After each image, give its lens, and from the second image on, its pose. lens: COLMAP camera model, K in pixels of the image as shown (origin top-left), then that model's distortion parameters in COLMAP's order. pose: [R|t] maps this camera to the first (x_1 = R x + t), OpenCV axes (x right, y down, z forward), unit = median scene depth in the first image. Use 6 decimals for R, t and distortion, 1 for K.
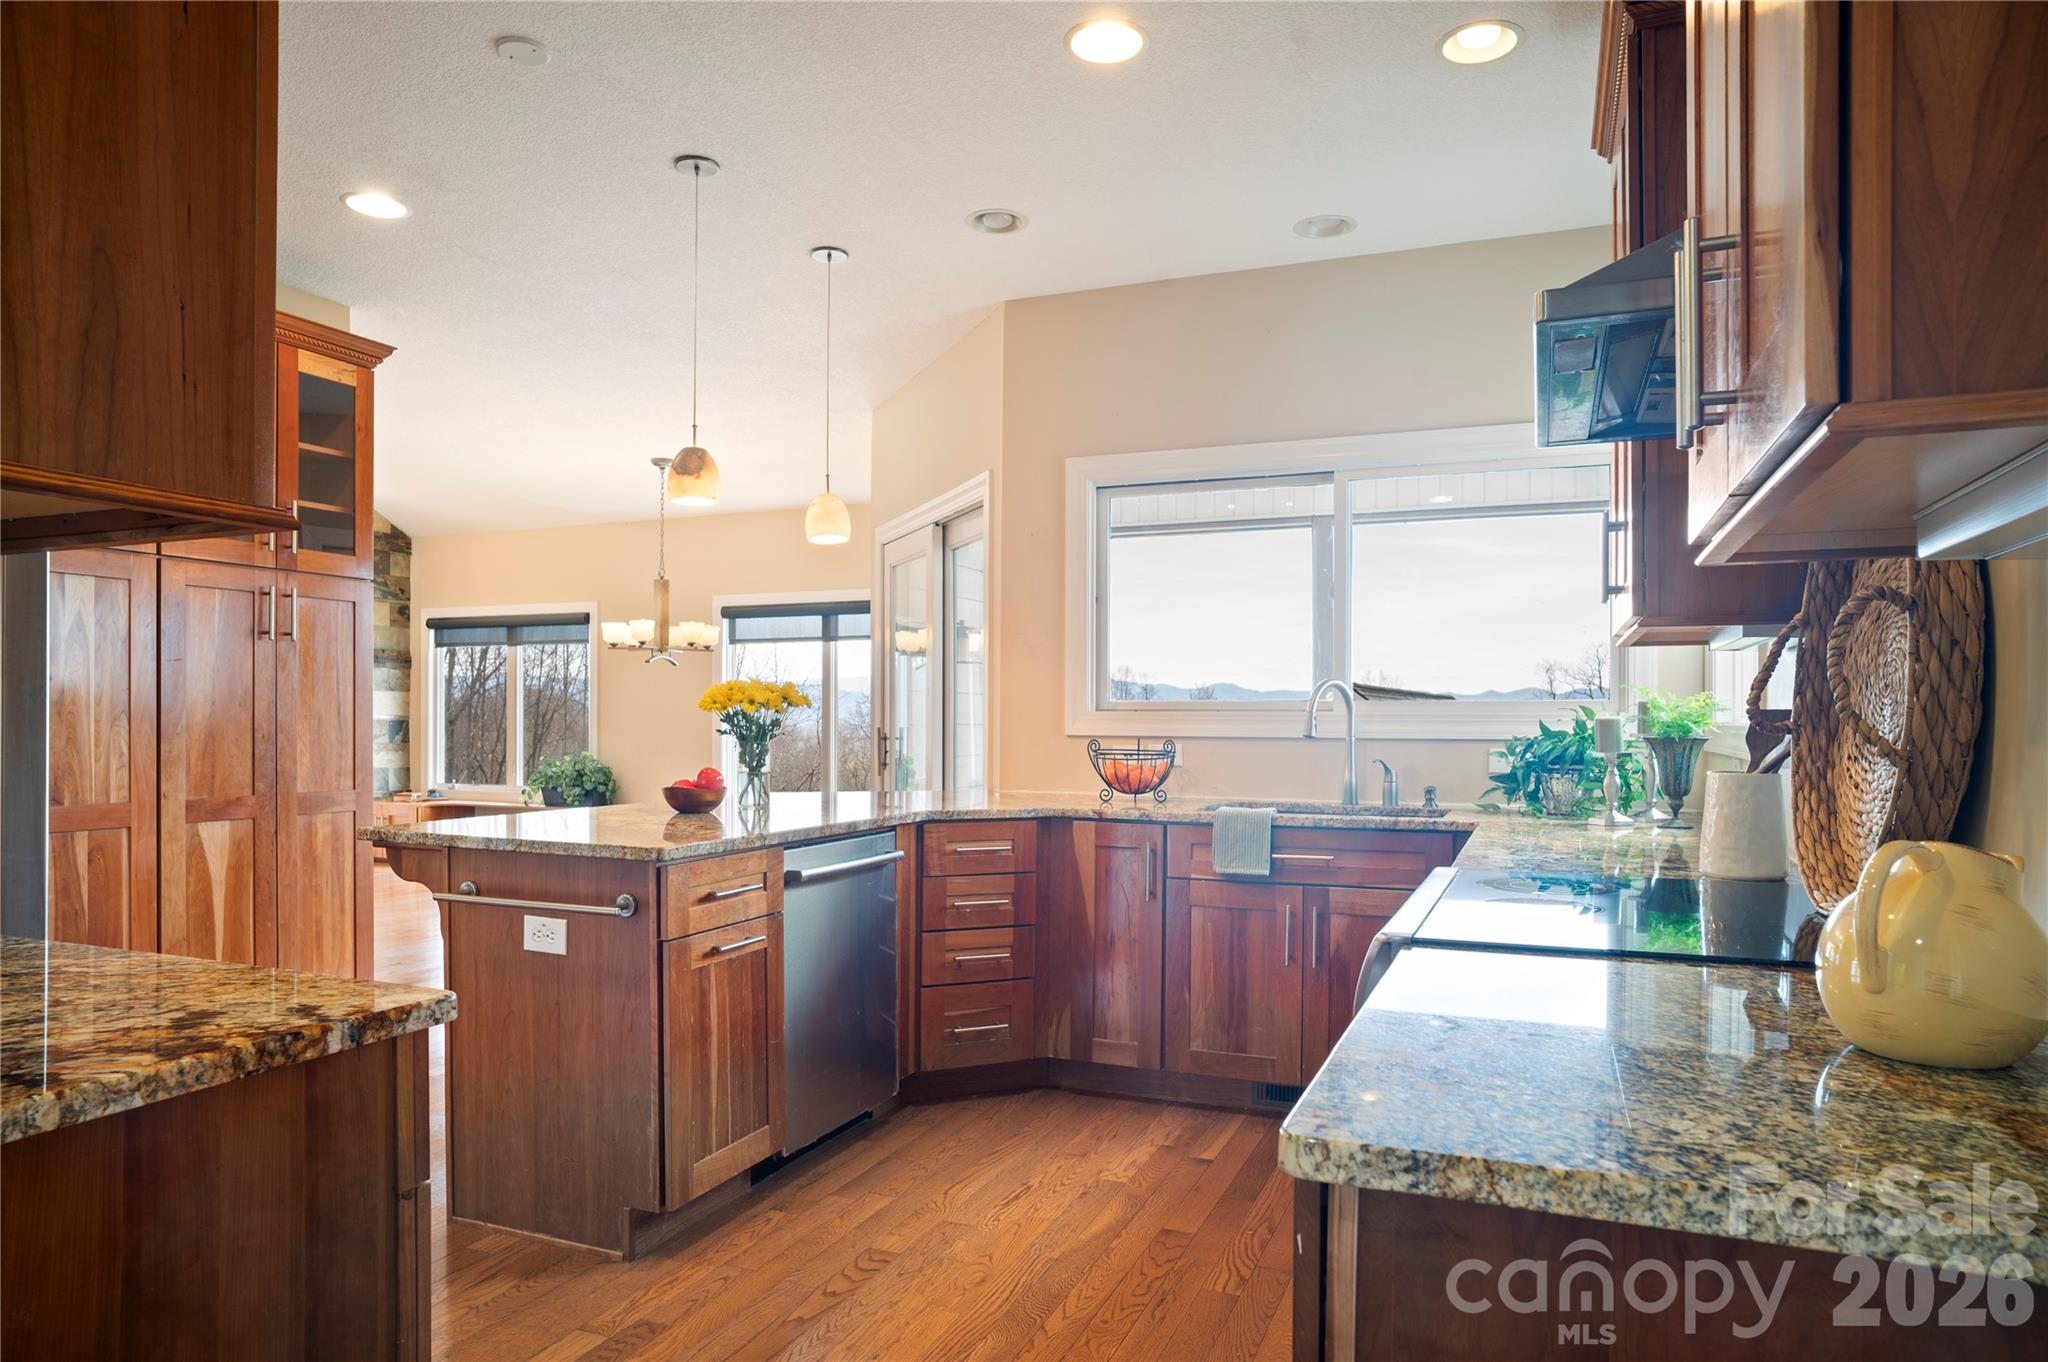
lens RADIAL K [[1238.9, 0, 1031.1], [0, 1238.9, 719.2], [0, 0, 1]] dist [-0.061571, 0.044879]
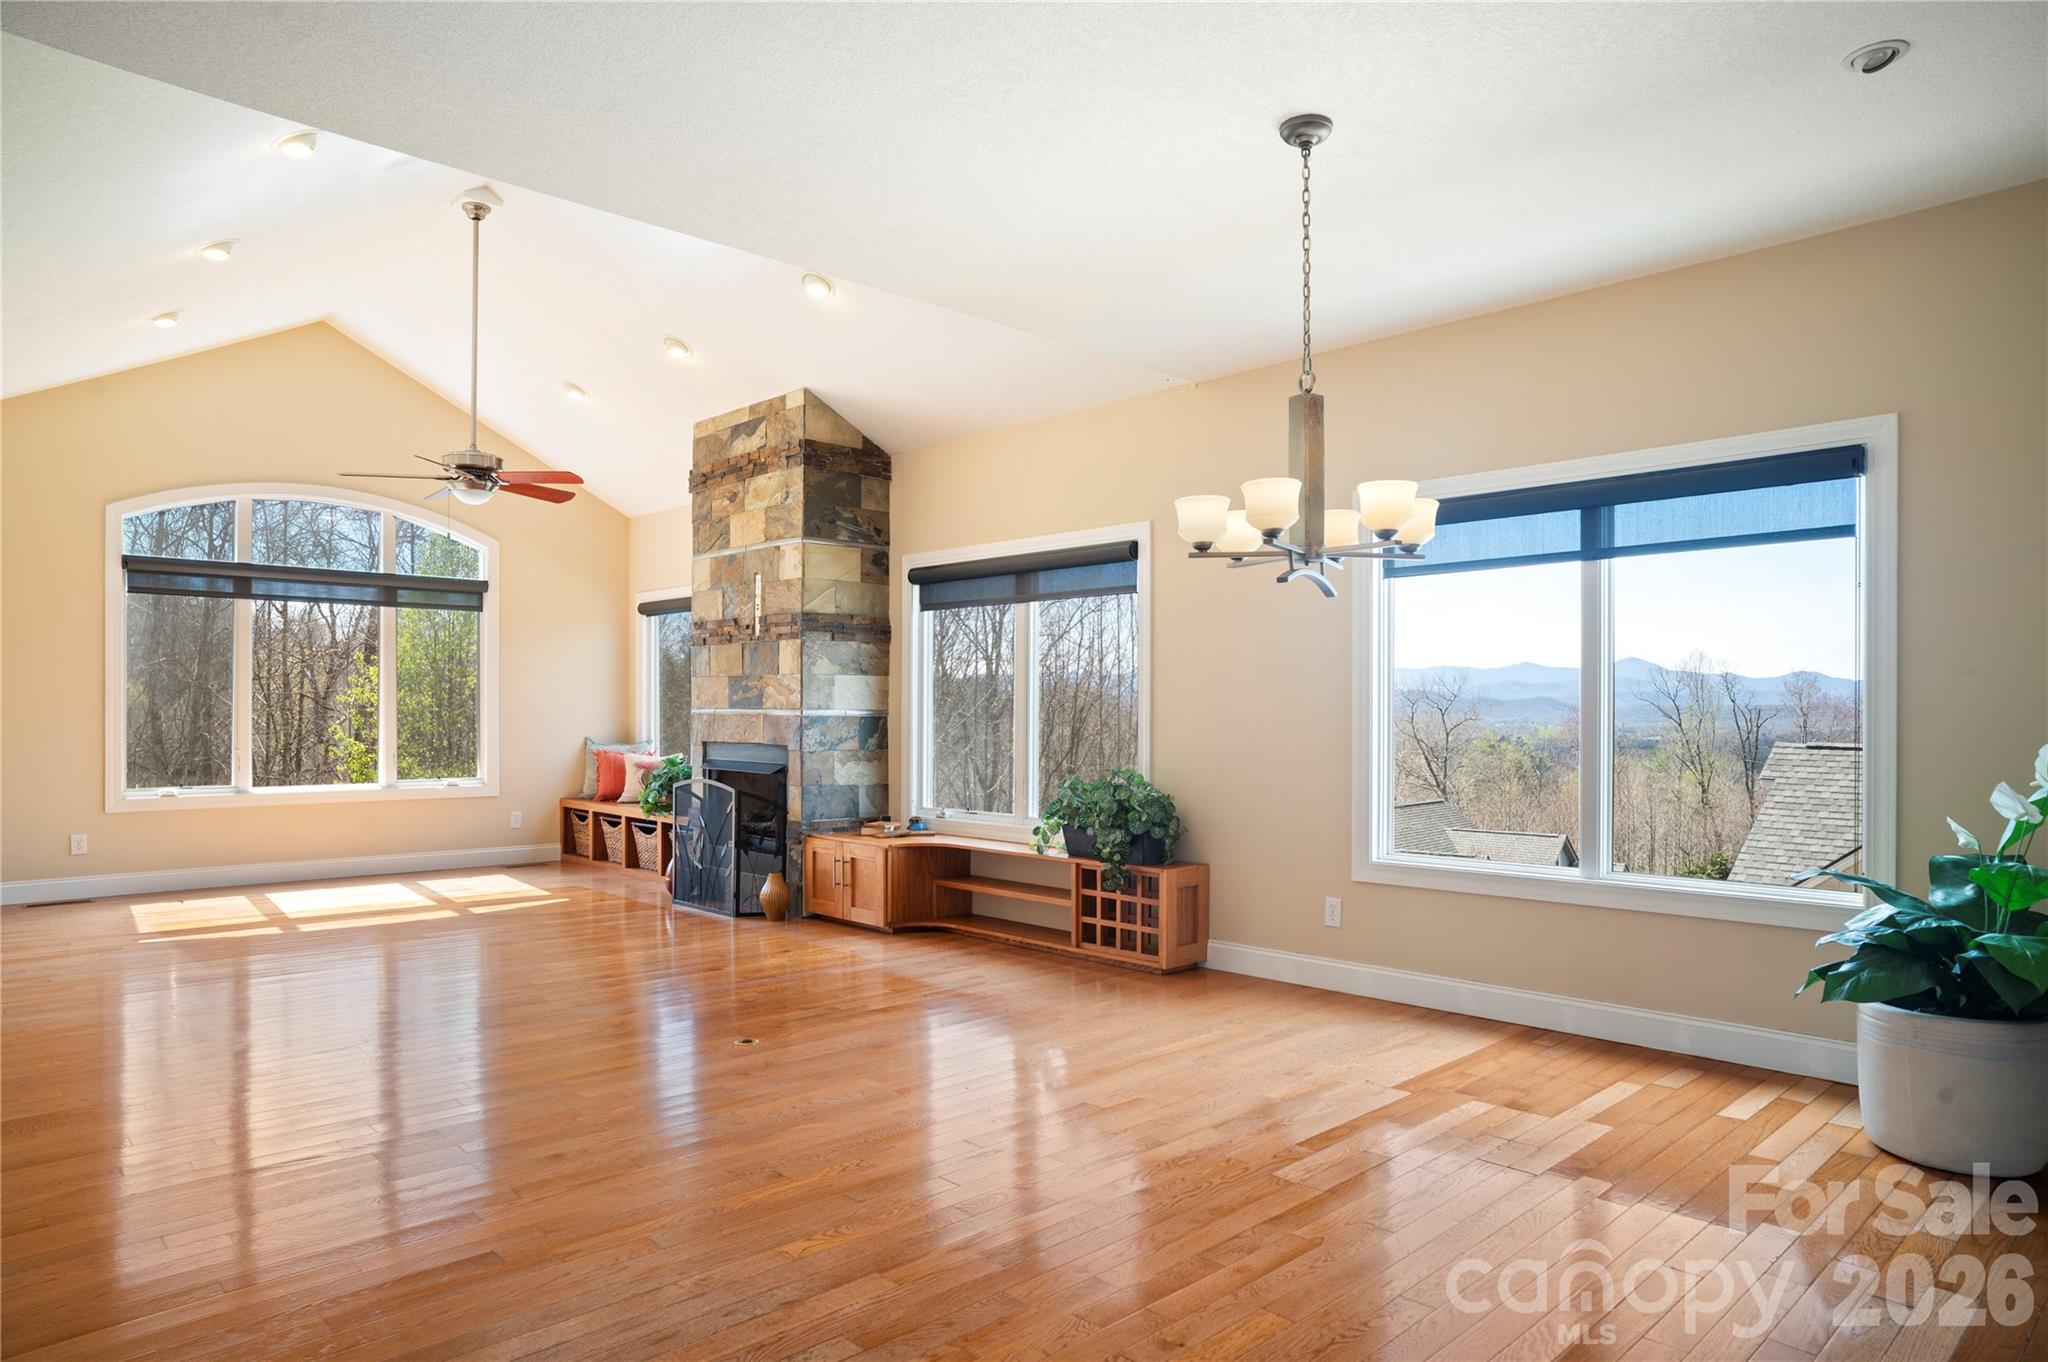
lens RADIAL K [[1238.9, 0, 1031.1], [0, 1238.9, 719.2], [0, 0, 1]] dist [-0.061571, 0.044879]
pose [[0.913288, 0.001516, -0.407312, -0.148691], [0.000241, 0.999991, 0.004261, -0.000579], [0.407315, -0.003990, 0.913279, 0.395505]]
